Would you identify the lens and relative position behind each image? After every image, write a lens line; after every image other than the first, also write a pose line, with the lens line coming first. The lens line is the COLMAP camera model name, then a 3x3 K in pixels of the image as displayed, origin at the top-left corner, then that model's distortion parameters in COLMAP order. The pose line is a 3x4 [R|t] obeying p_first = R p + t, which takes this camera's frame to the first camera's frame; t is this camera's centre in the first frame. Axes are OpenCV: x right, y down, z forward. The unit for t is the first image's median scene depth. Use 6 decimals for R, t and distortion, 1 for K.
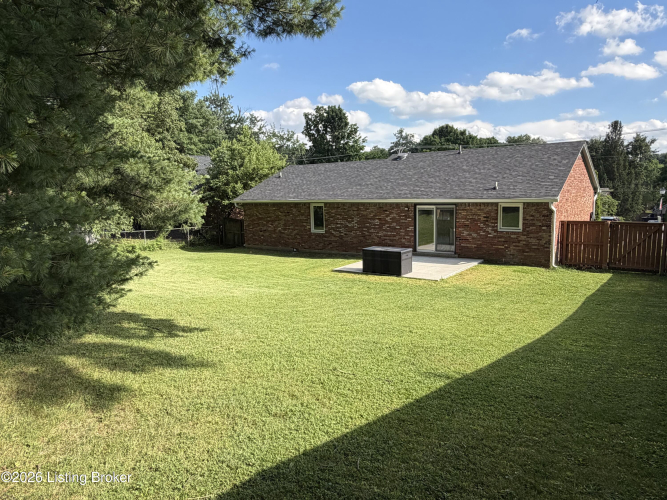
lens RADIAL K [[470.0, 0, 334.1], [0, 470.0, 250.2], [0, 0, 1]] dist [0.003595, 0.000900]
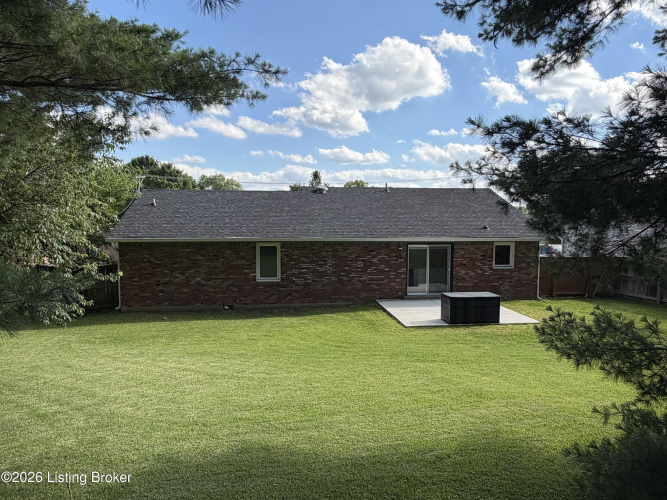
lens RADIAL K [[470.0, 0, 333.6], [0, 470.0, 250.5], [0, 0, 1]] dist [0.003595, 0.000900]
pose [[0.716326, -0.015343, 0.697597, -0.535718], [0.070739, 0.996204, -0.050727, -0.045366], [-0.694171, 0.085684, 0.714692, 0.425858]]
